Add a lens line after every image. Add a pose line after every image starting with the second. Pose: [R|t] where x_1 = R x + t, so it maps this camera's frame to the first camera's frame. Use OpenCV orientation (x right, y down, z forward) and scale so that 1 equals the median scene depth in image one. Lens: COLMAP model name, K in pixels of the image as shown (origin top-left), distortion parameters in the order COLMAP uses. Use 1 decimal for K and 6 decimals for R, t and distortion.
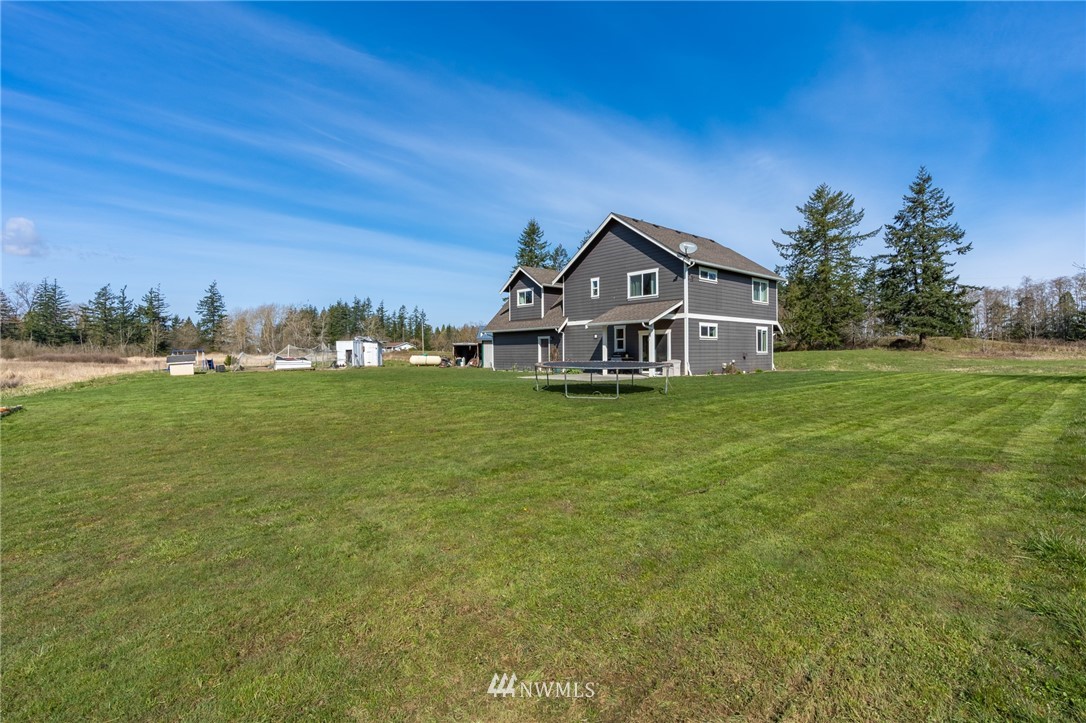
lens RADIAL K [[497.9, 0, 545.0], [0, 497.9, 358.6], [0, 0, 1]] dist [-0.008114, 0.003828]
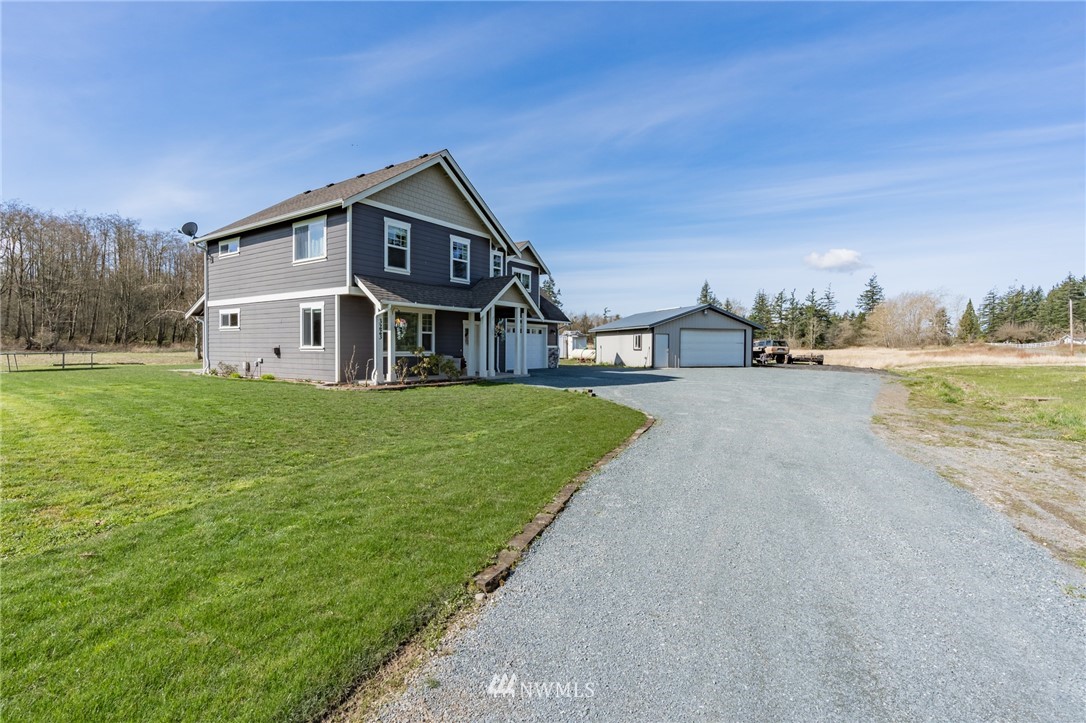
lens RADIAL K [[497.9, 0, 545.4], [0, 497.9, 356.2], [0, 0, 1]] dist [-0.008114, 0.003828]
pose [[0.280556, 0.019284, -0.959644, 0.199974], [-0.012410, 0.999787, 0.016463, -0.002743], [0.959757, 0.007290, 0.280736, 0.206574]]
